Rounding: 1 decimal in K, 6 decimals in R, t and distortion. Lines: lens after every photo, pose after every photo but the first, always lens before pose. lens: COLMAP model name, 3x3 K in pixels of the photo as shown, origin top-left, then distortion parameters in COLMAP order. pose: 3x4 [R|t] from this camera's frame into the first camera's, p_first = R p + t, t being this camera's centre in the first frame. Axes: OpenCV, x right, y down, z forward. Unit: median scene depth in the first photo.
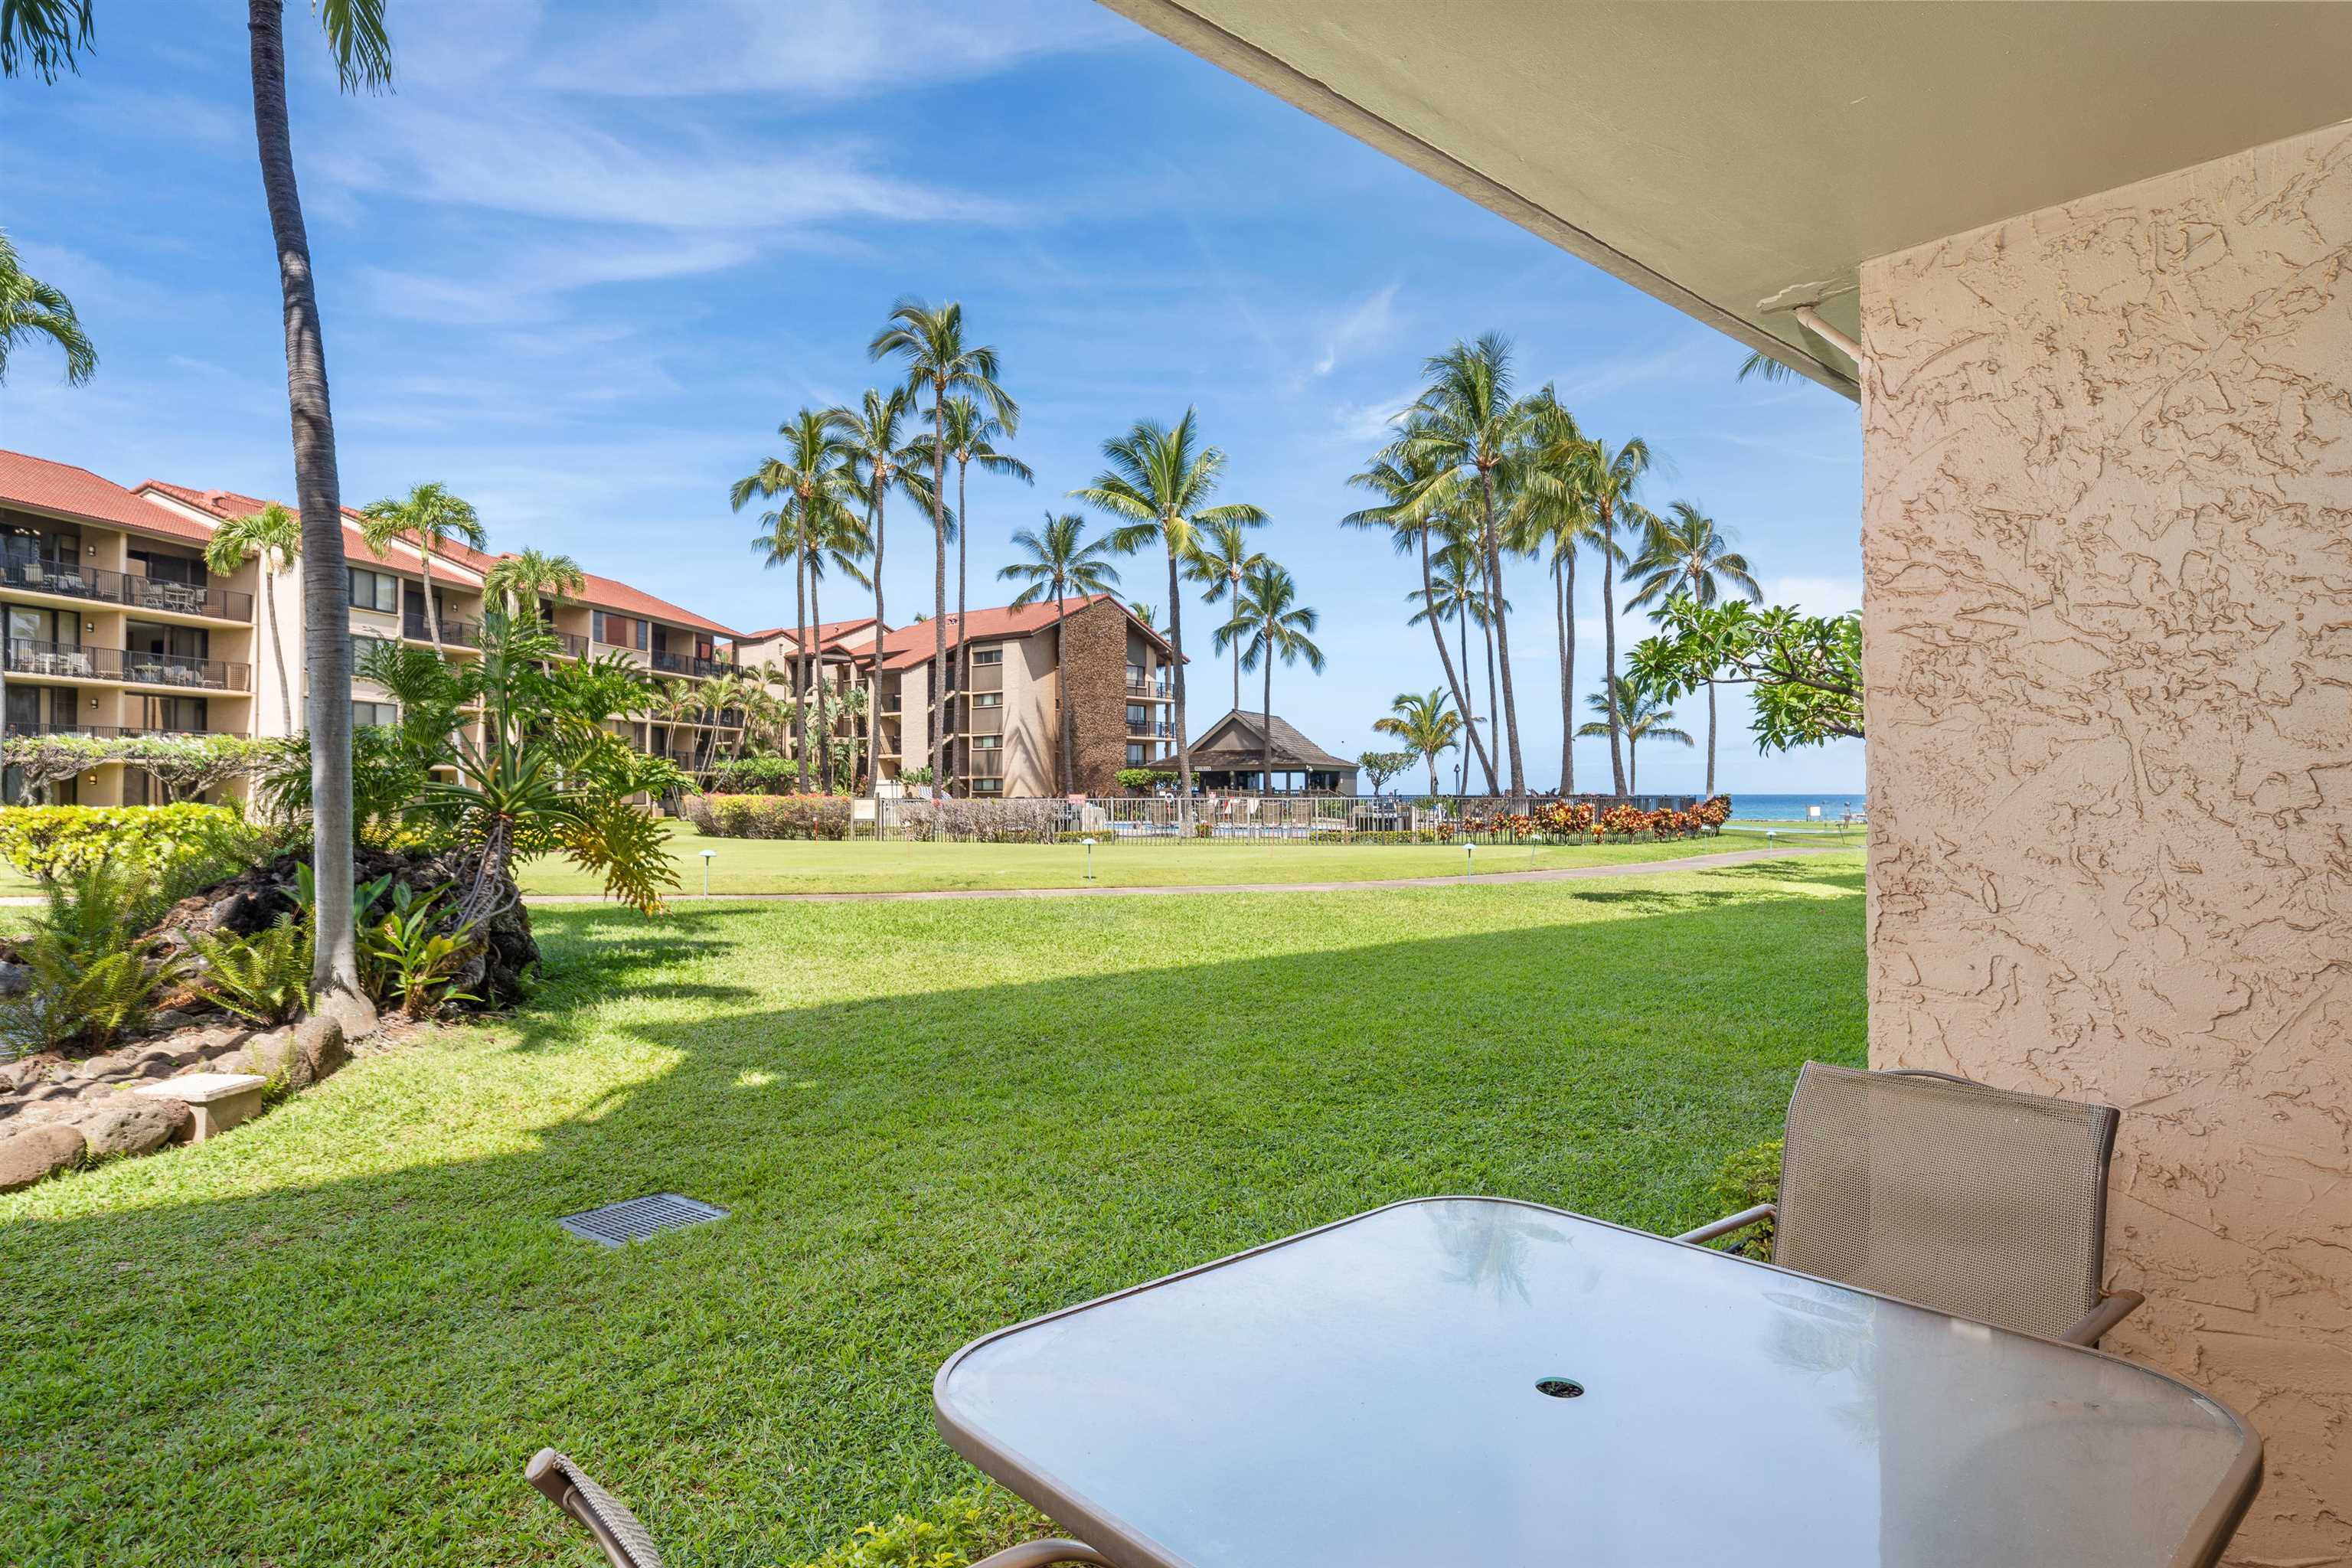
lens RADIAL K [[1315.5, 0, 1174.6], [0, 1315.5, 773.0], [0, 0, 1]] dist [0.002390, 0.000007]
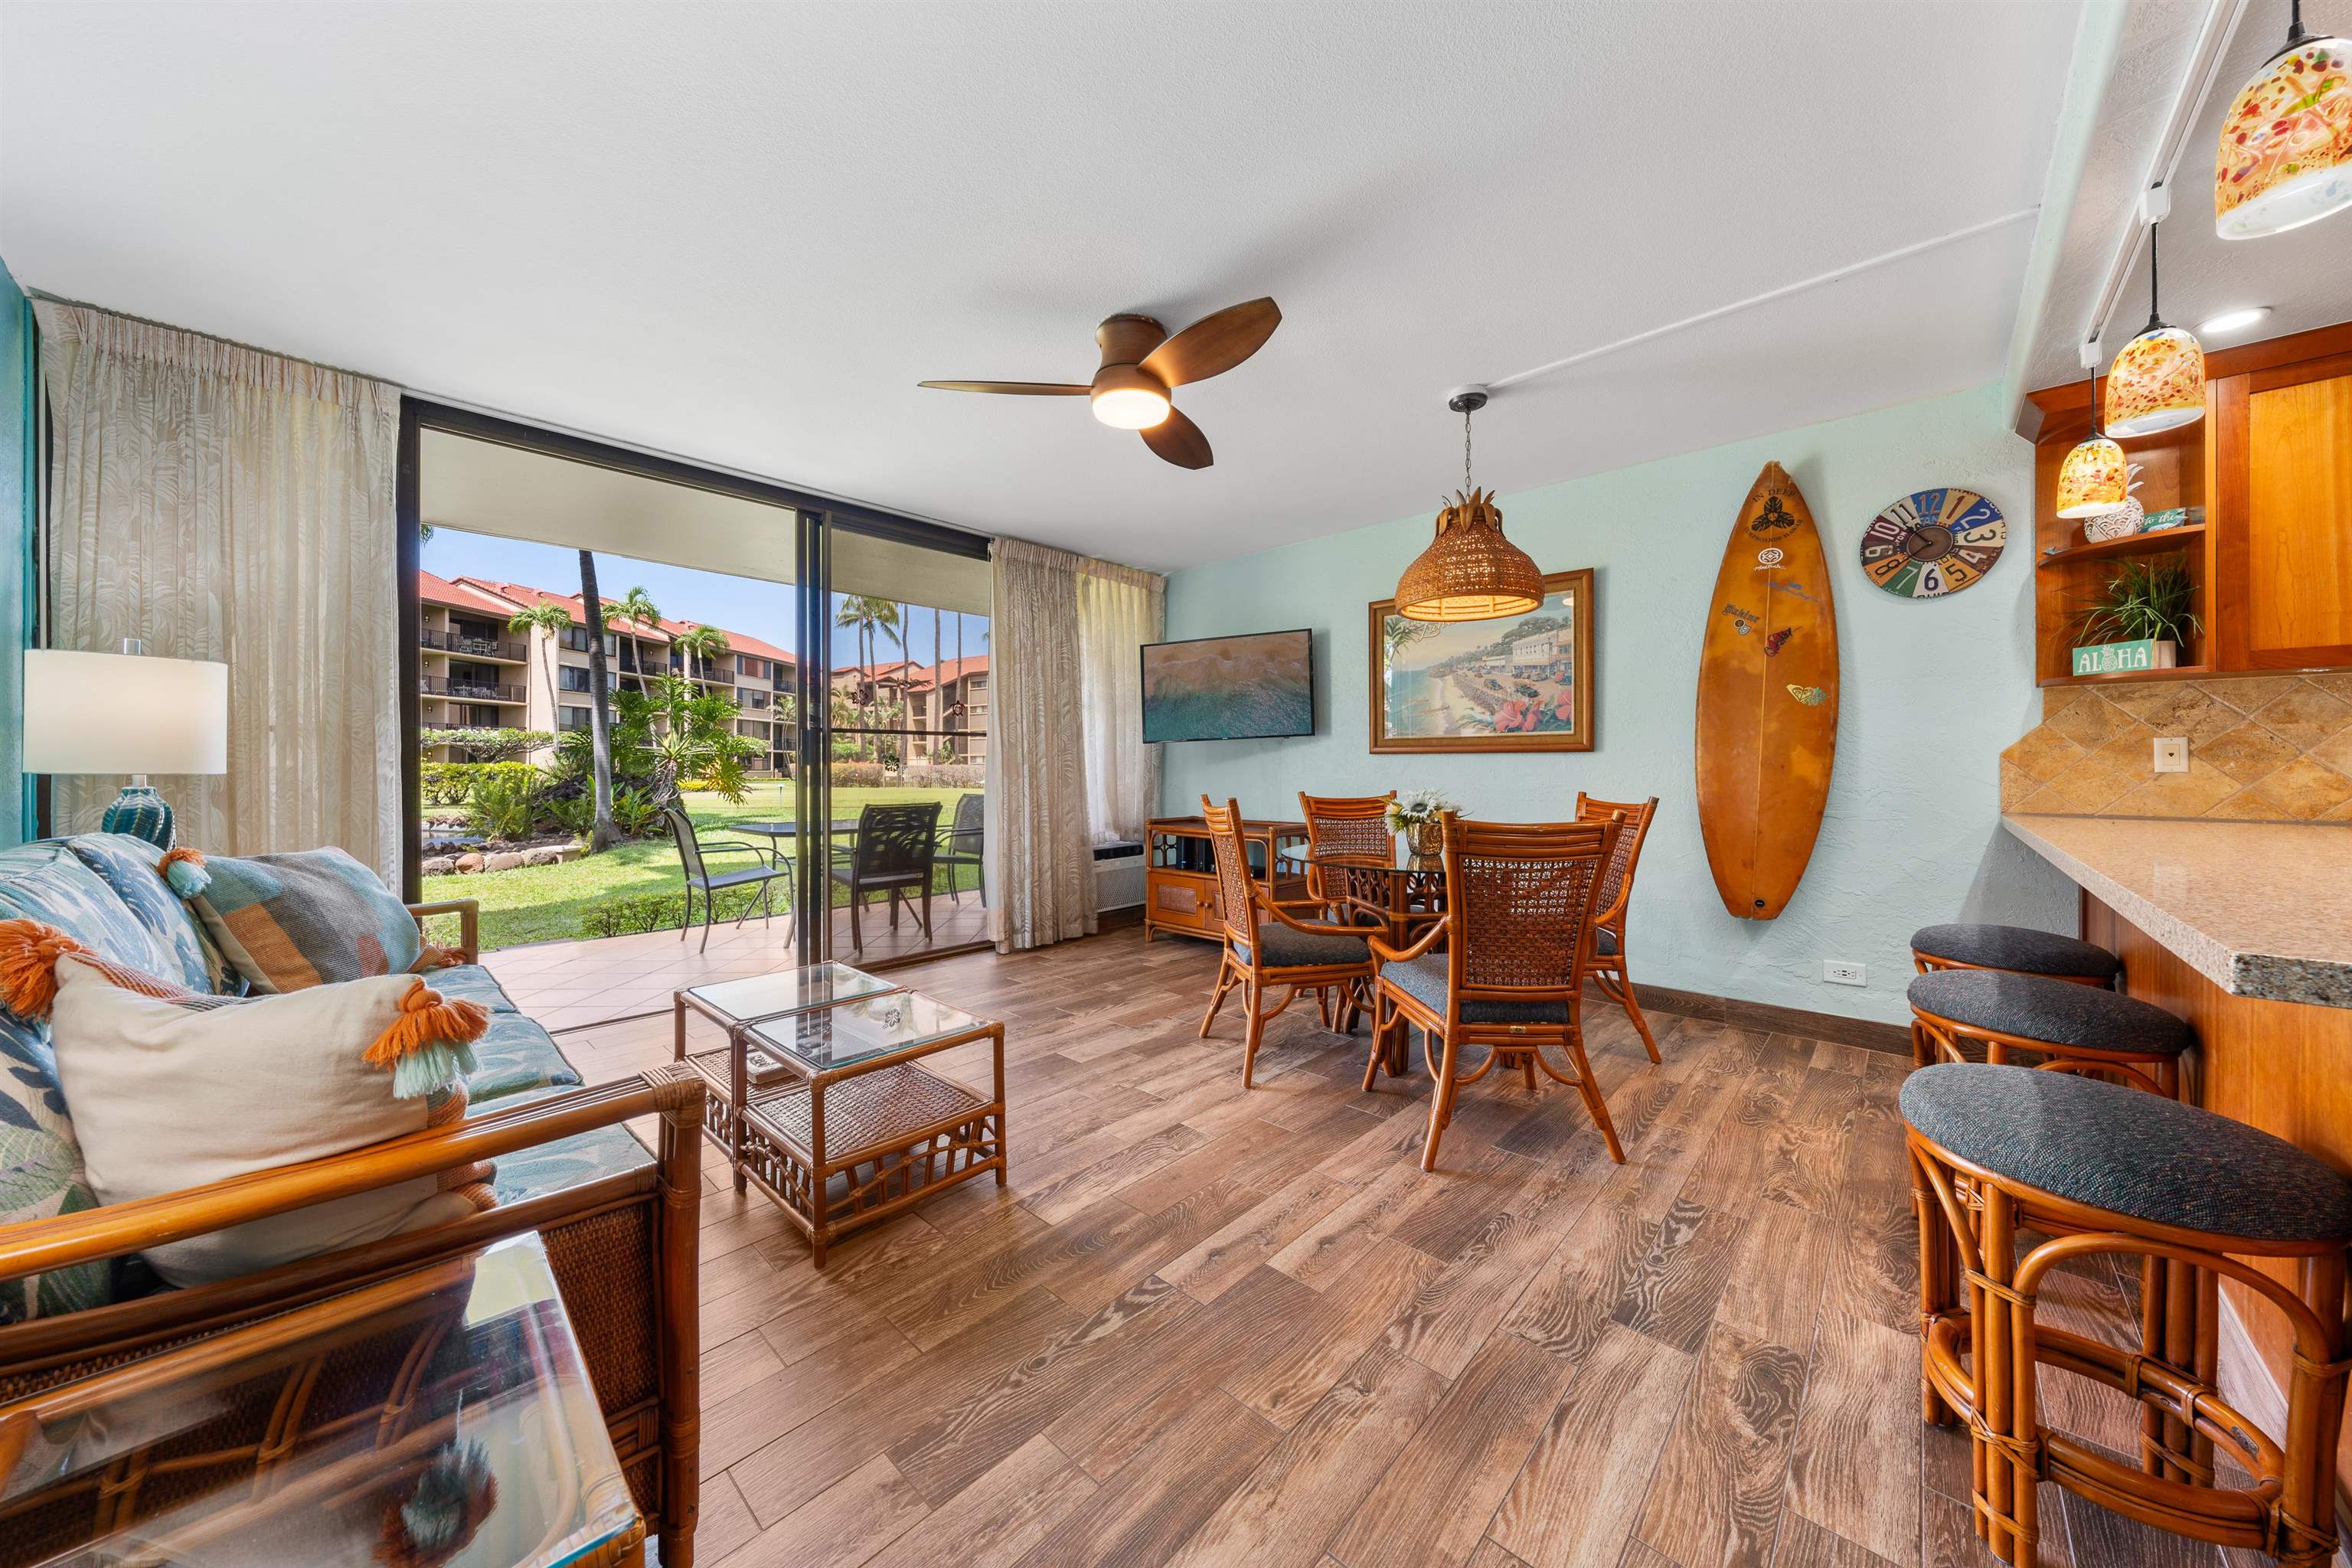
lens RADIAL K [[798.5, 0, 1173.1], [0, 798.5, 767.3], [0, 0, 1]] dist [-0.003492, -0.000113]
pose [[0.996947, -0.000305, 0.078075, 0.052599], [-0.000978, 0.999865, 0.016400, 0.003881], [-0.078069, -0.016426, 0.996813, -0.095462]]
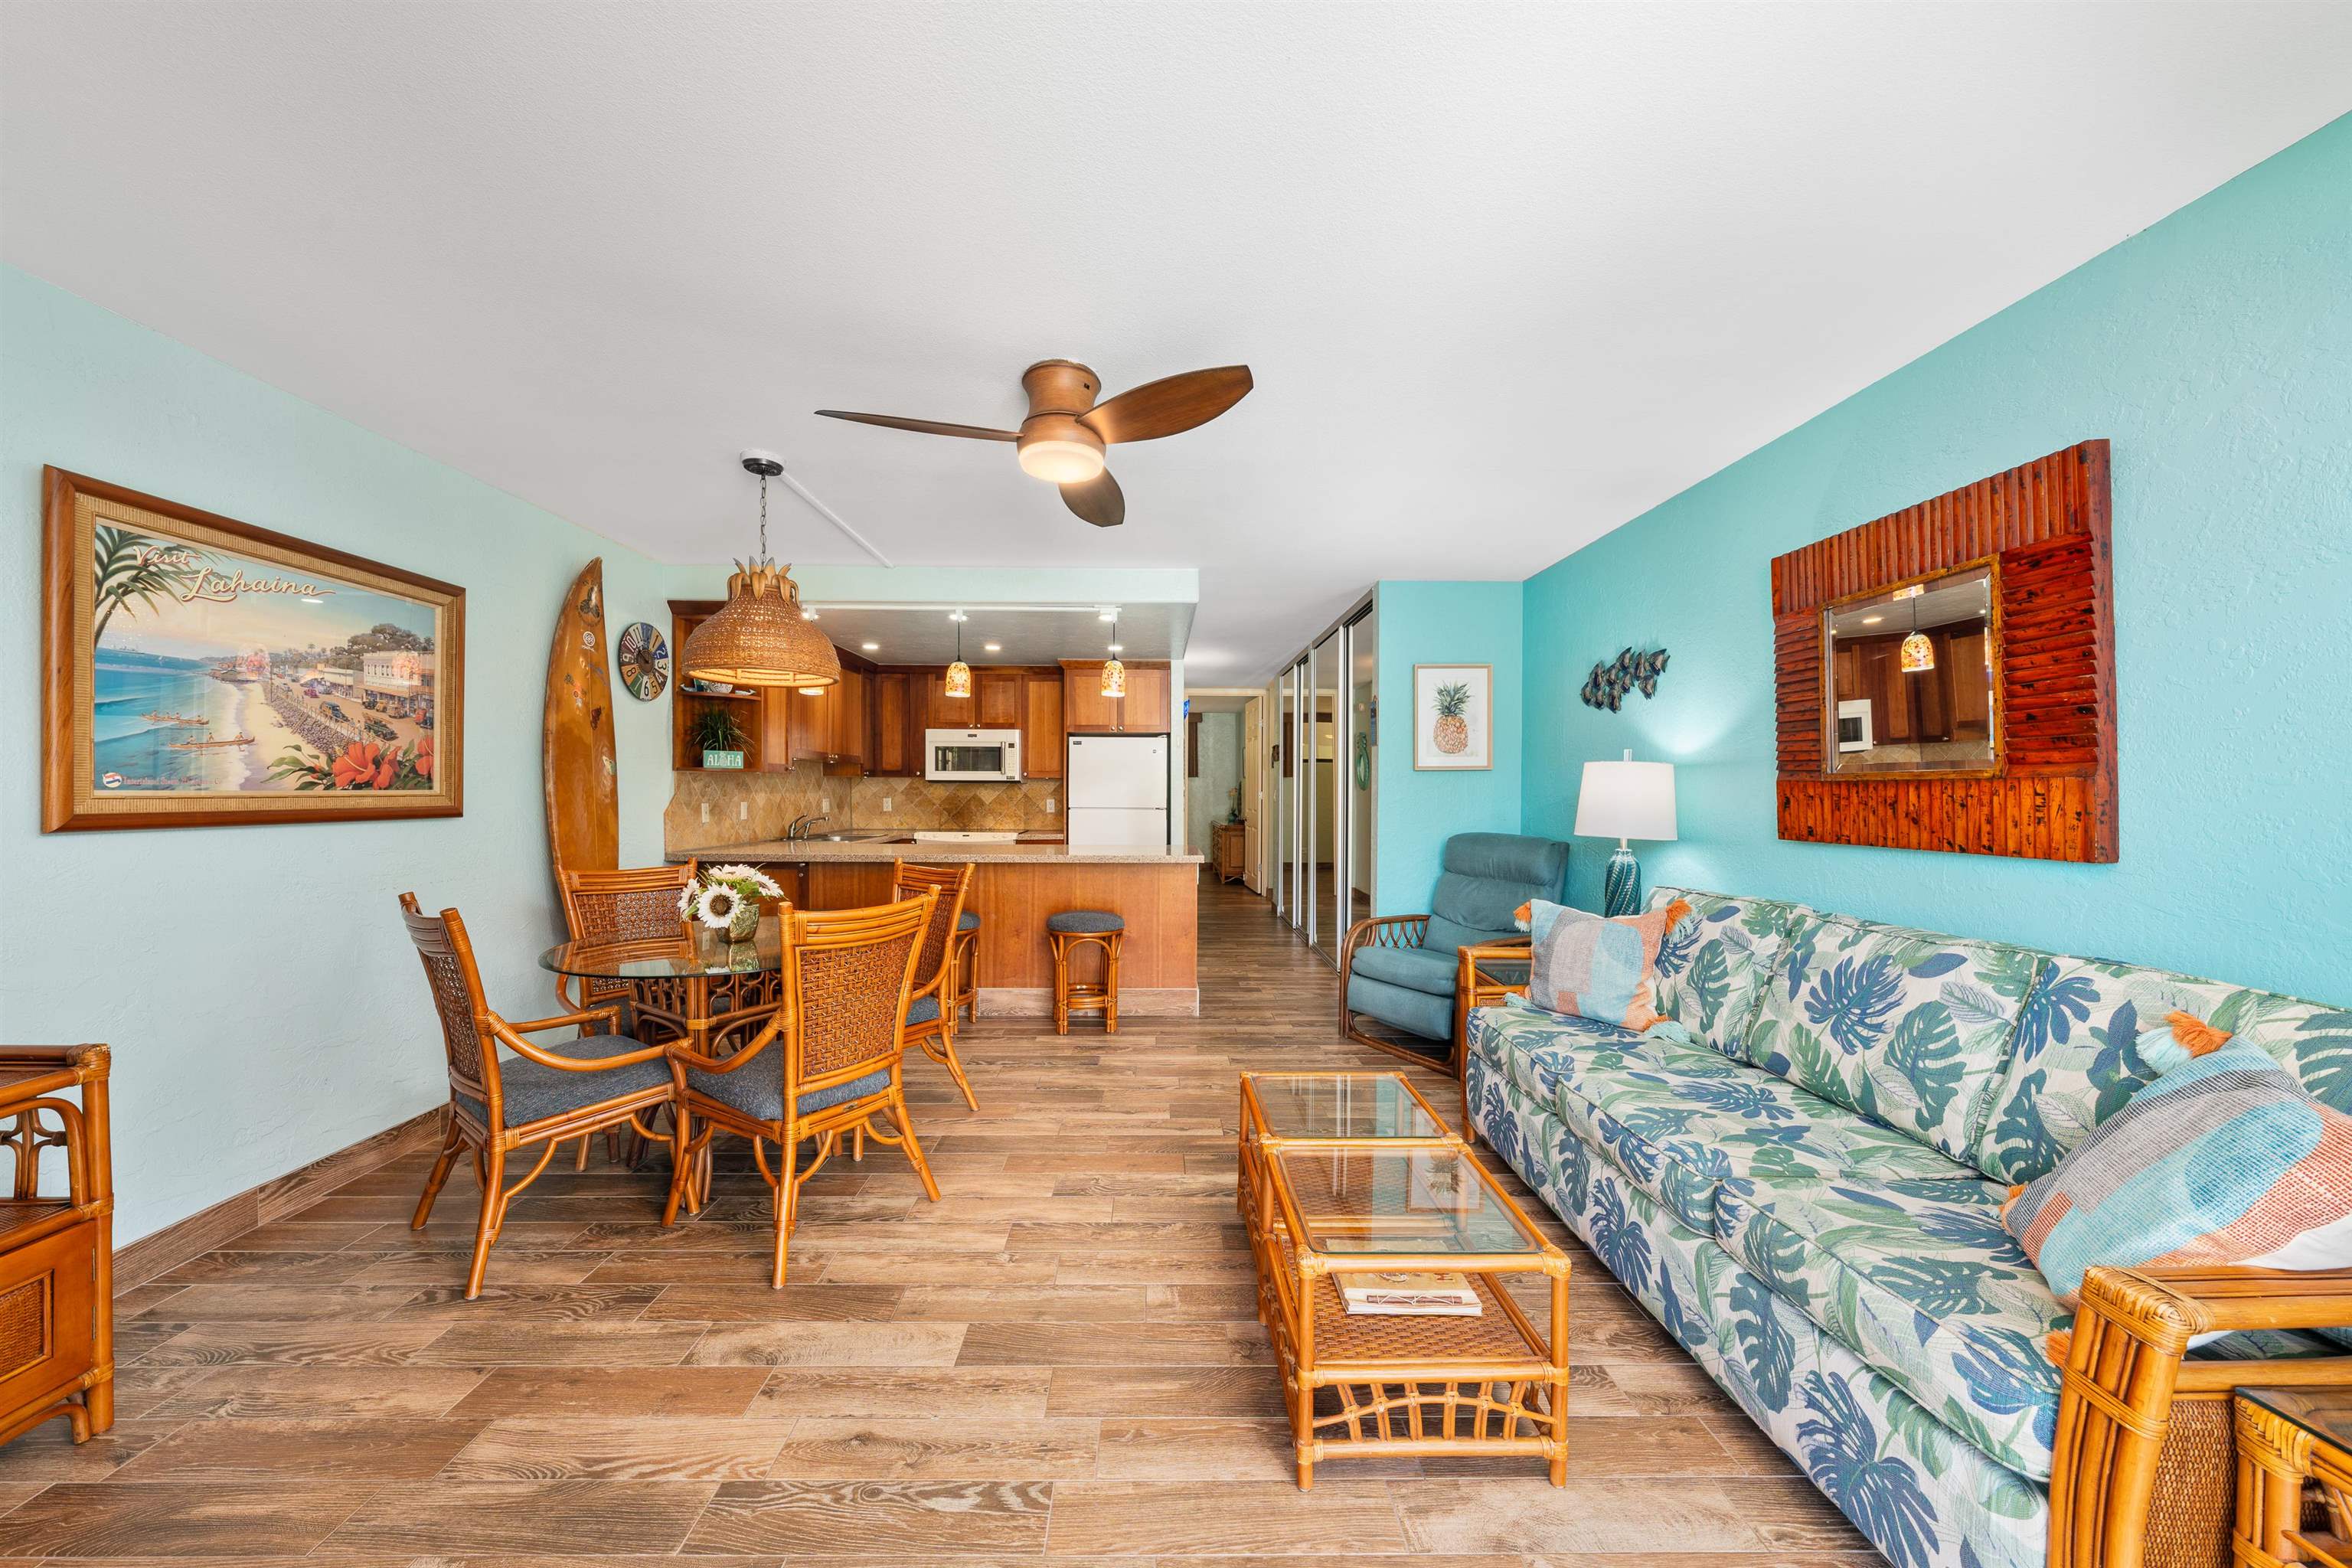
lens RADIAL K [[820.7, 0, 1161.1], [0, 820.7, 797.3], [0, 0, 1]] dist [-0.003991, -0.000084]
pose [[-0.746117, -0.008757, 0.665757, 0.013837], [-0.013792, 0.999902, -0.002305, 0.001249], [-0.665672, -0.010903, -0.746165, -0.003808]]
